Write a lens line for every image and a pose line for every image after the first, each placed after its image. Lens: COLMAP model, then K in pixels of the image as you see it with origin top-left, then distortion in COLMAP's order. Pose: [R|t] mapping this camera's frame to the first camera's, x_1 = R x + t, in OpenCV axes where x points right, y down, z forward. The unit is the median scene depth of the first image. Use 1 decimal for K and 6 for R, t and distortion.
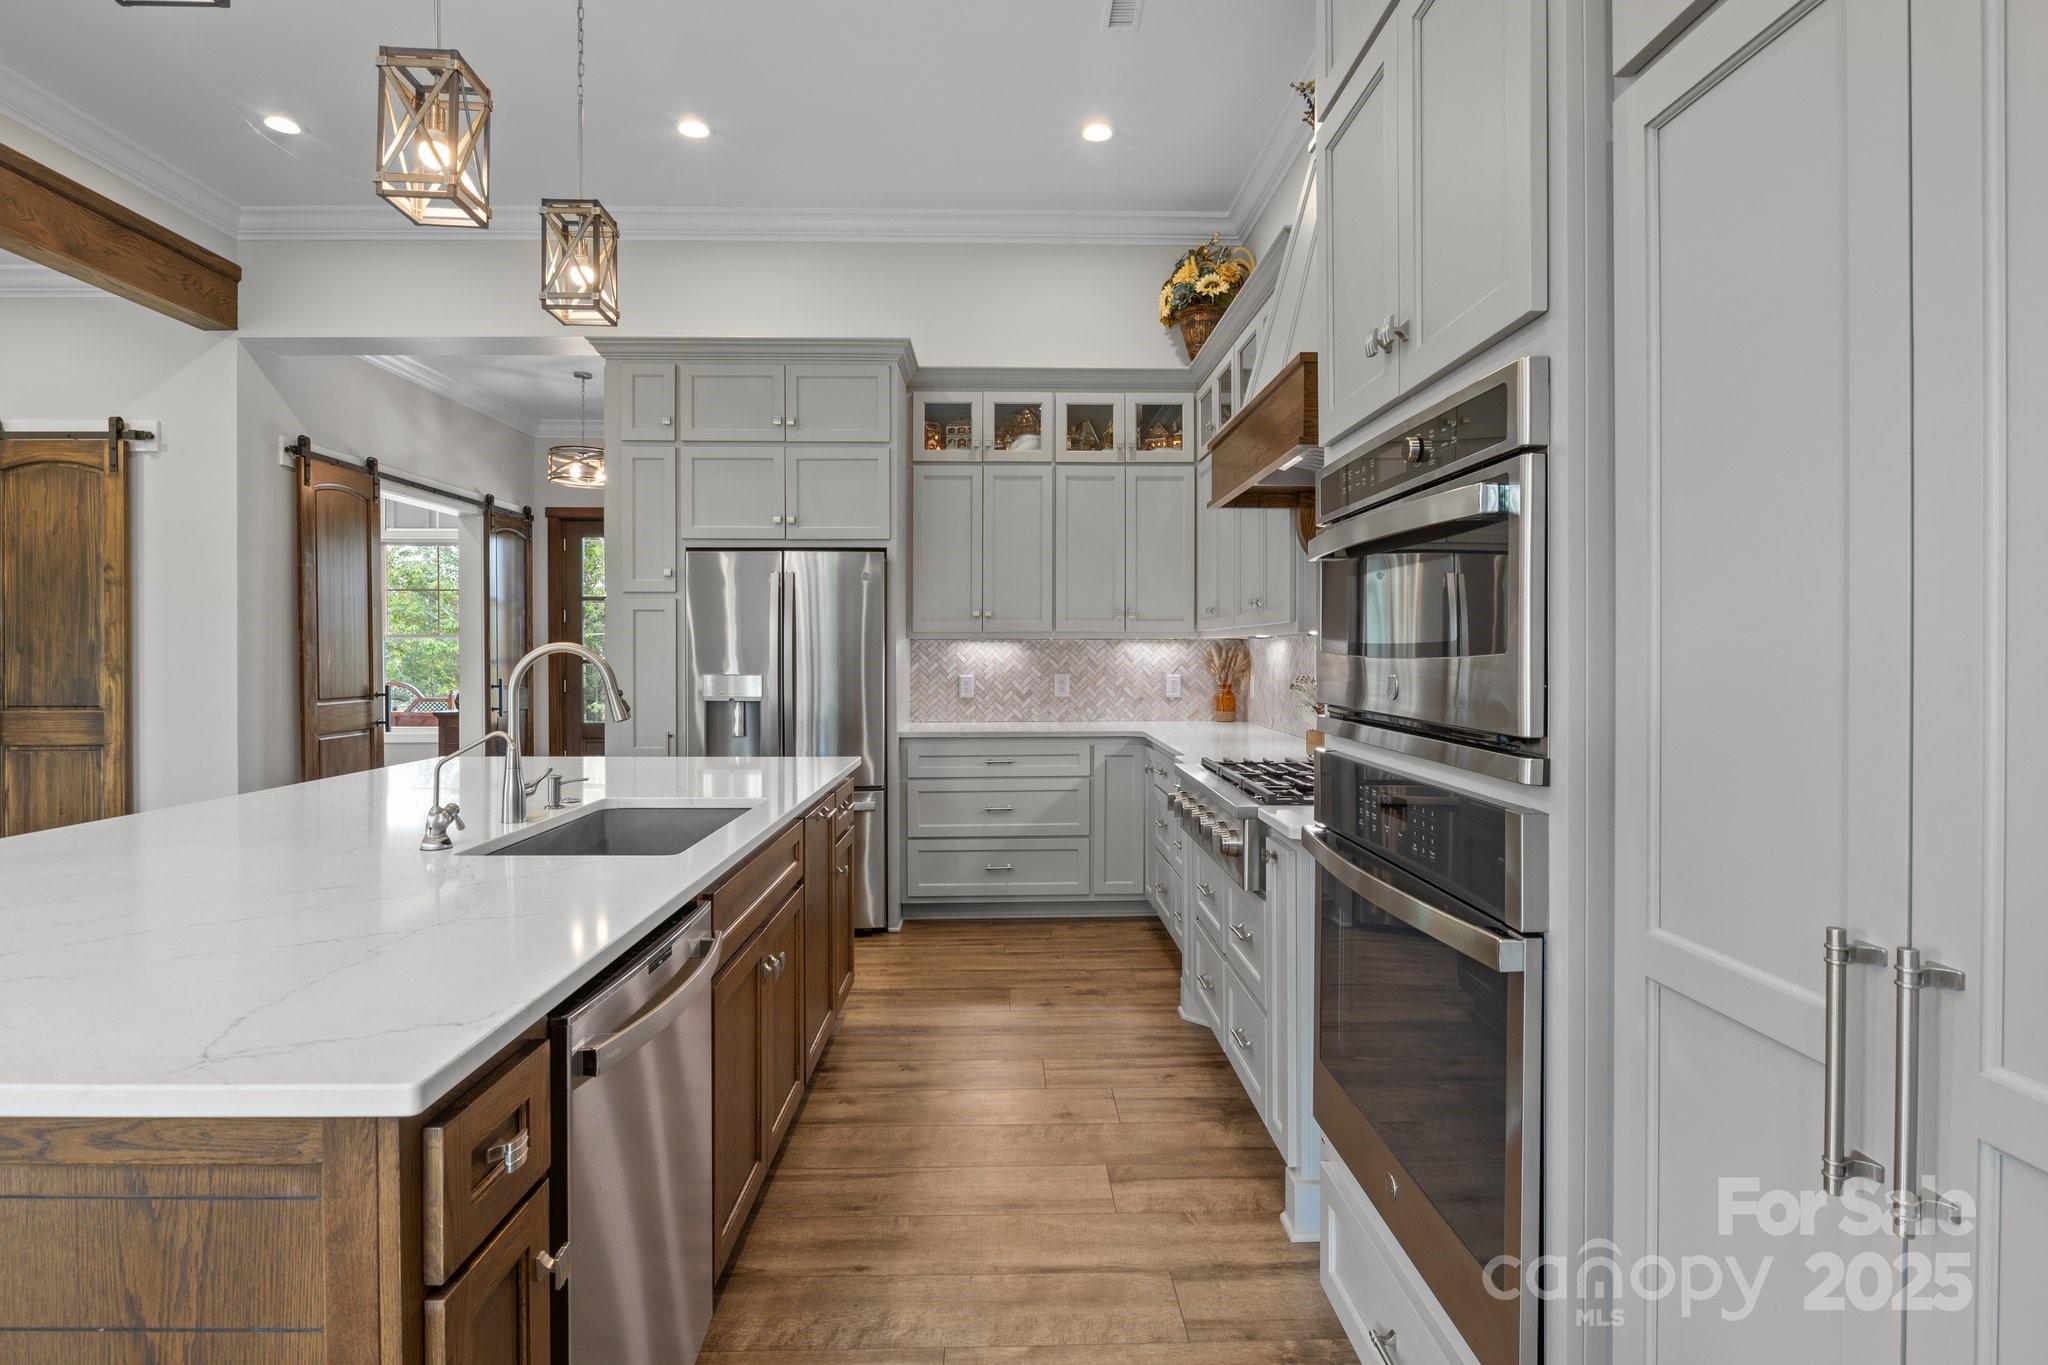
lens RADIAL K [[1022.2, 0, 1020.6], [0, 1022.2, 666.5], [0, 0, 1]] dist [-0.008199, 0.000942]
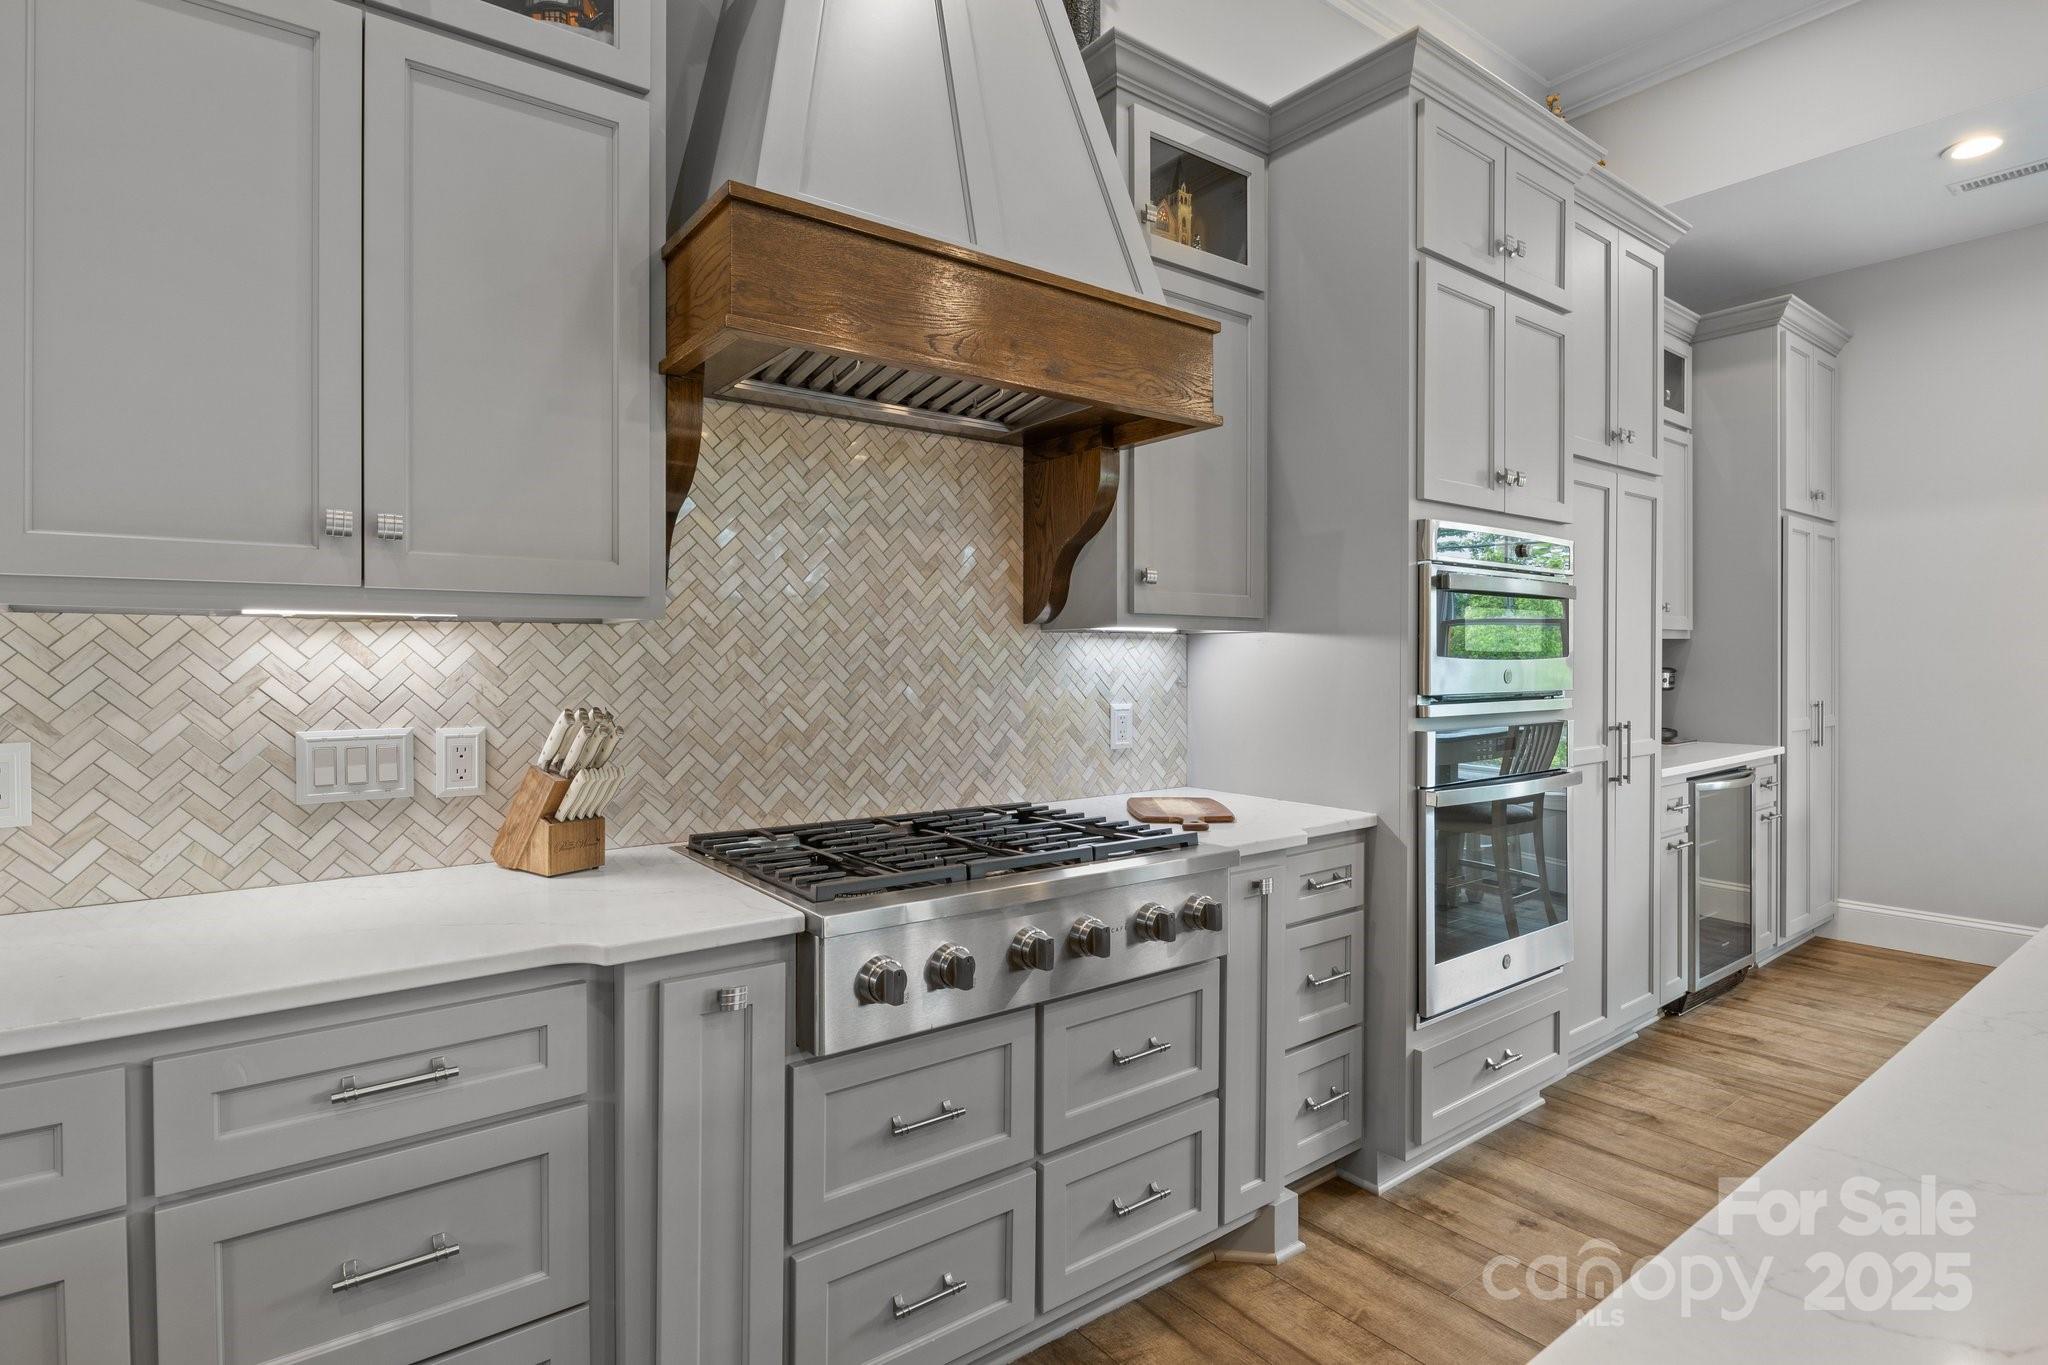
lens RADIAL K [[1022.2, 0, 1029.1], [0, 1022.2, 666.5], [0, 0, 1]] dist [-0.008199, 0.000942]
pose [[-0.593050, -0.001804, 0.805164, -0.164190], [0.011993, 0.999867, 0.011073, -0.009851], [-0.805076, 0.016223, -0.592949, 0.781004]]
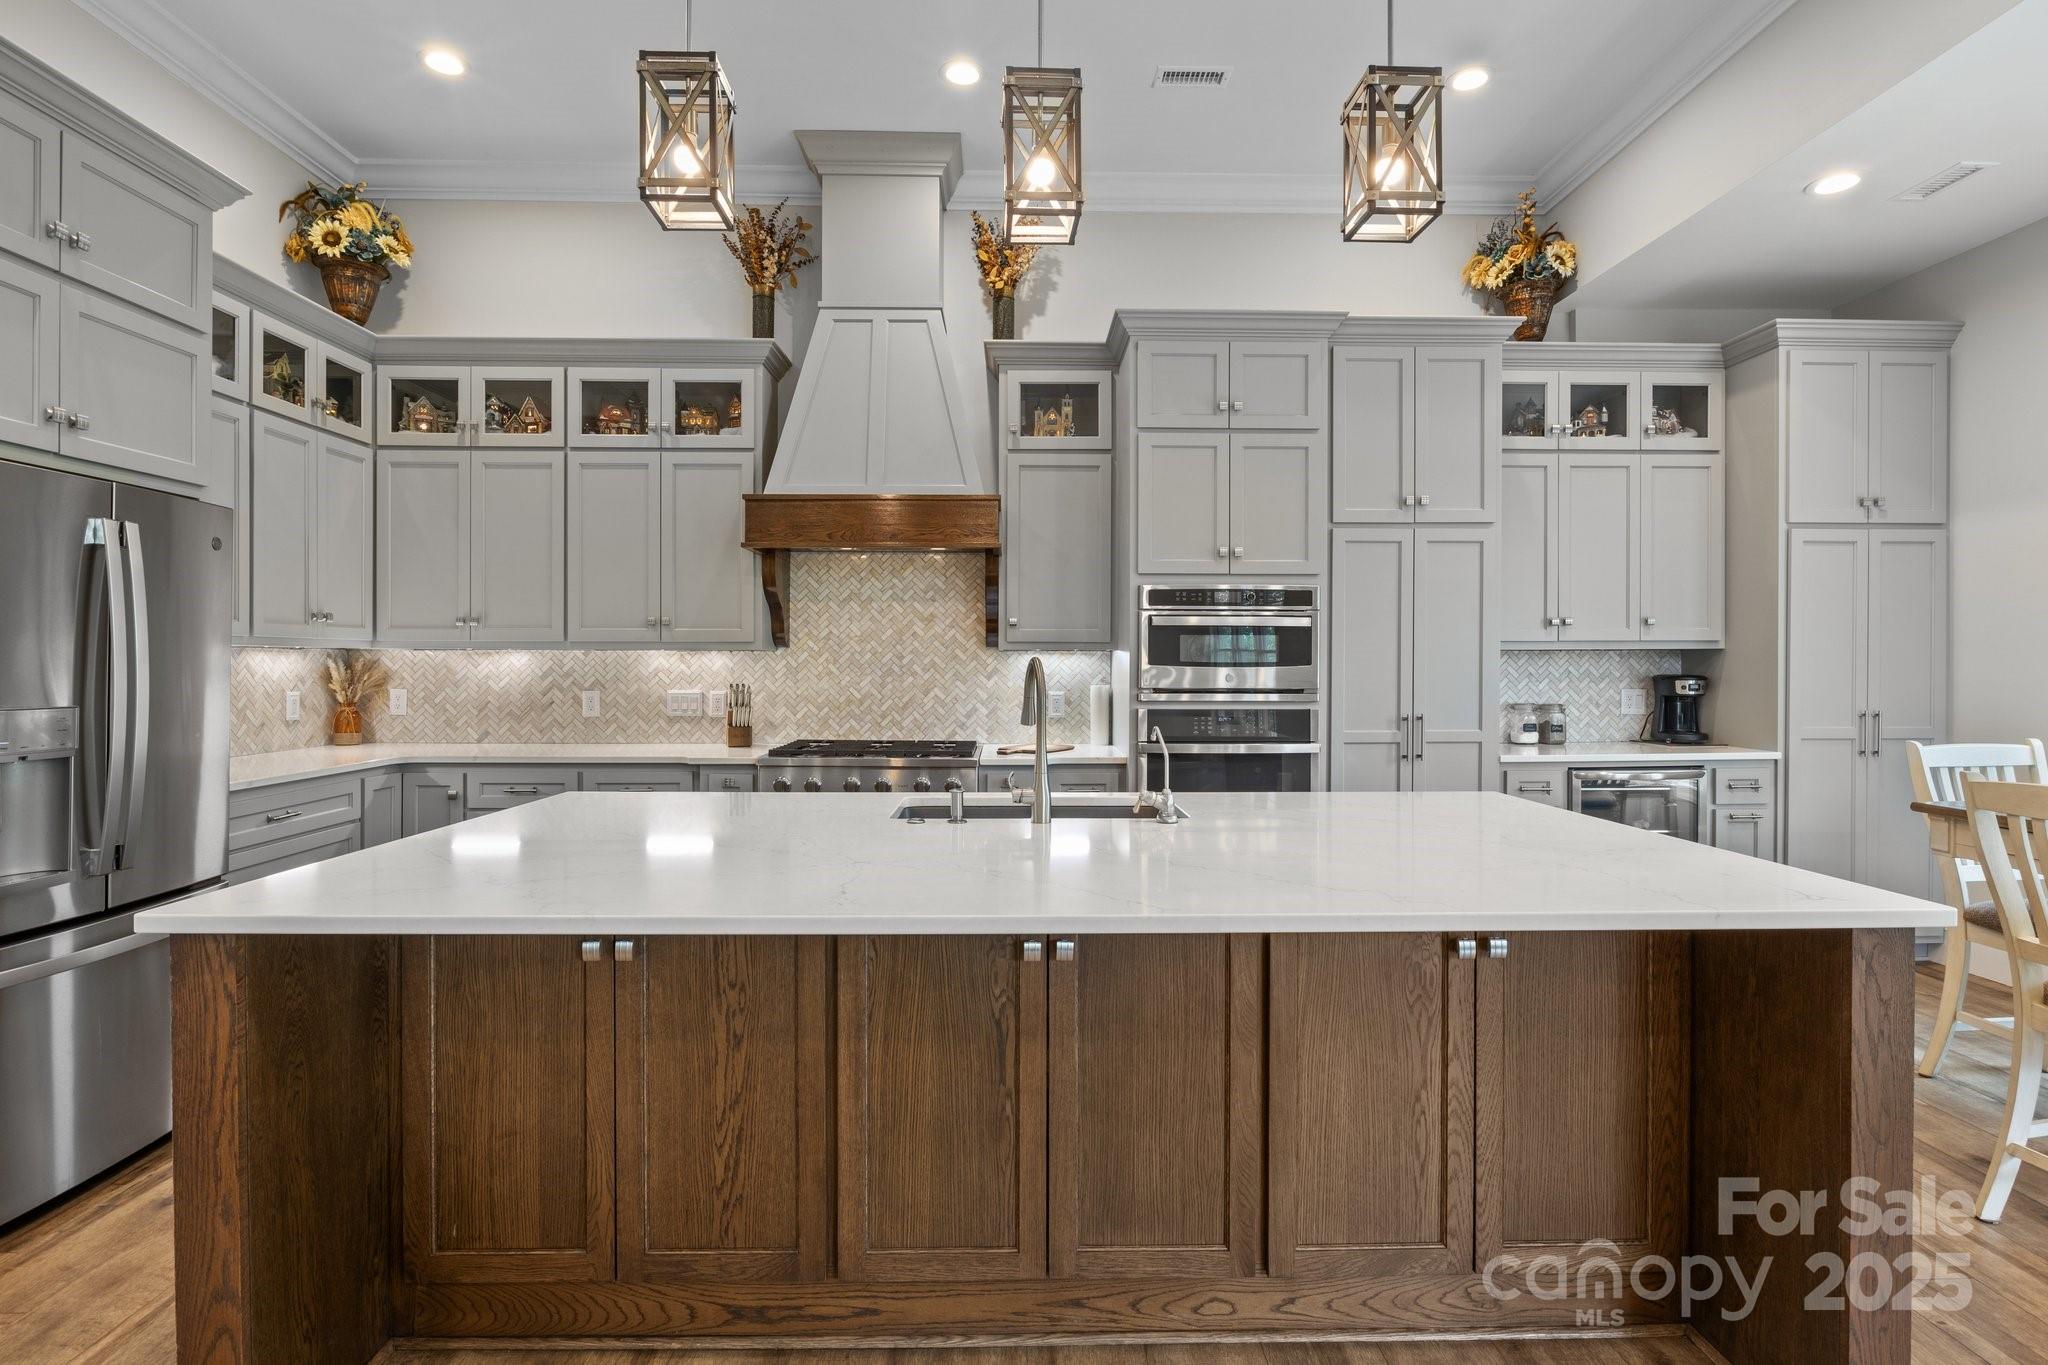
lens RADIAL K [[1022.2, 0, 1021.9], [0, 1022.2, 673.2], [0, 0, 1]] dist [-0.008199, 0.000942]
pose [[0.000334, -0.008520, 0.999964, -0.695295], [0.010057, 0.999913, 0.008516, -0.008725], [-0.999949, 0.010054, 0.000419, 0.454096]]
